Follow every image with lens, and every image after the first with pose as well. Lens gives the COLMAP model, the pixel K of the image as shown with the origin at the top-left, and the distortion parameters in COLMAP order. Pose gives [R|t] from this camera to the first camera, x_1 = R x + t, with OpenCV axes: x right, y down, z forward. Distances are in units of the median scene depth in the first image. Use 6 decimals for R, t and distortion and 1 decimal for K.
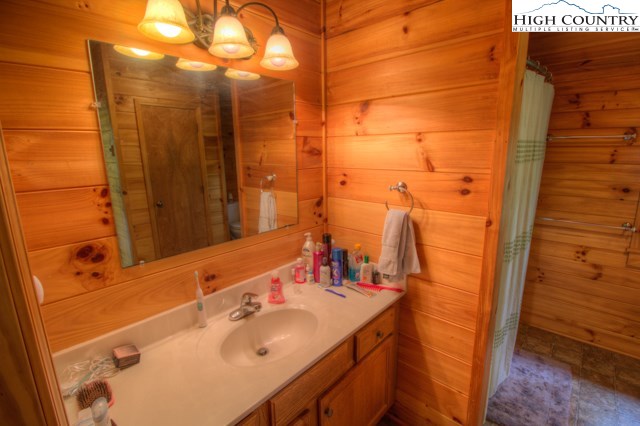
lens RADIAL K [[298.4, 0, 318.0], [0, 298.4, 211.3], [0, 0, 1]] dist [-0.023085, -0.001603]
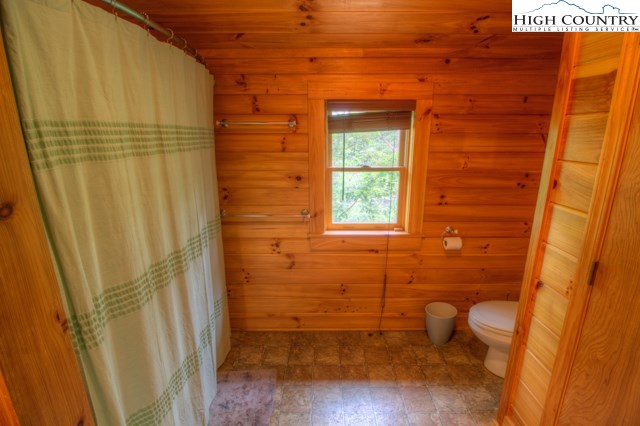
lens RADIAL K [[298.4, 0, 321.8], [0, 298.4, 212.1], [0, 0, 1]] dist [-0.023085, -0.001603]
pose [[0.732942, -0.155670, 0.662240, 0.401228], [0.127750, 0.987644, 0.090772, -0.038215], [-0.668188, 0.018071, 0.743773, 0.172743]]
